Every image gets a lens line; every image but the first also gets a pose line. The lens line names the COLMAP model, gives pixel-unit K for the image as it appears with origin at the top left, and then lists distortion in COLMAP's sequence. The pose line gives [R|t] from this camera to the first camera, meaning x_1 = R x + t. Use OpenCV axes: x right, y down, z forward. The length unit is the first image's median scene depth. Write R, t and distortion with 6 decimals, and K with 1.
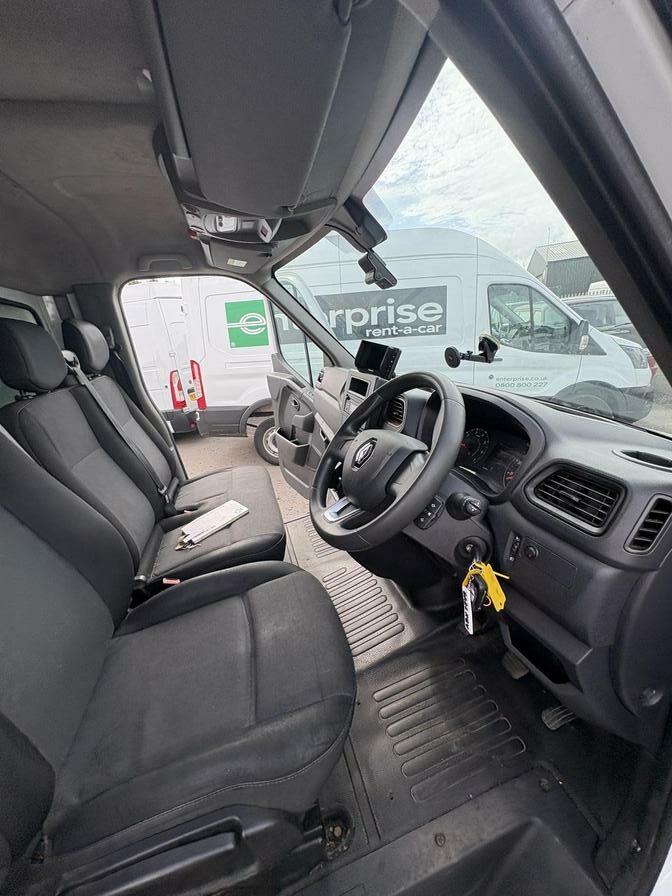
lens RADIAL K [[357.3, 0, 336.0], [0, 357.3, 448.0], [0, 0, 1]] dist [0.001144, 0.000400]
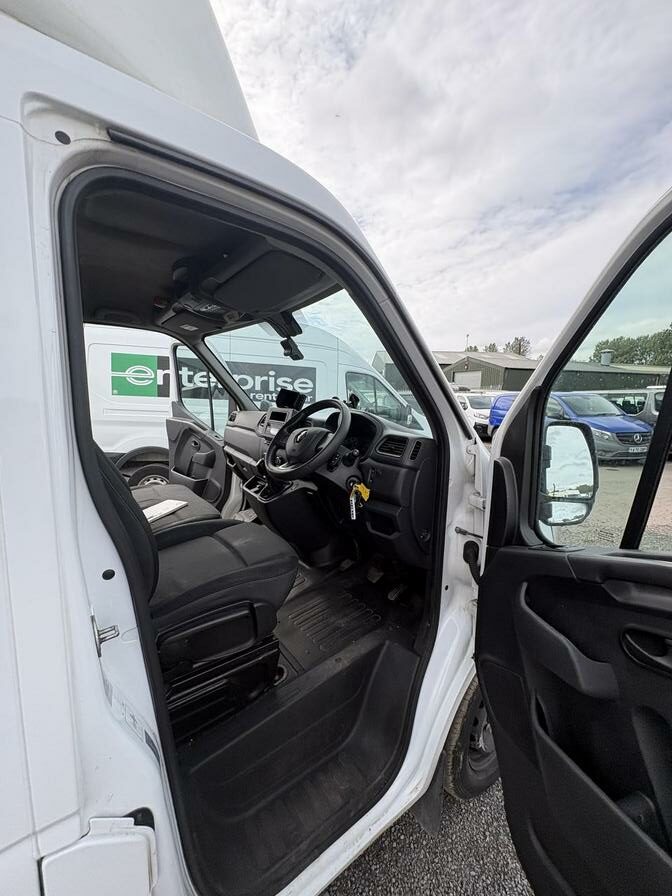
lens RADIAL K [[357.3, 0, 336.0], [0, 357.3, 448.0], [0, 0, 1]] dist [0.001144, 0.000400]
pose [[0.928192, 0.061266, 0.367022, -0.275540], [0.011832, 0.980994, -0.193676, 0.276793], [-0.371913, 0.184111, 0.909826, -0.501028]]
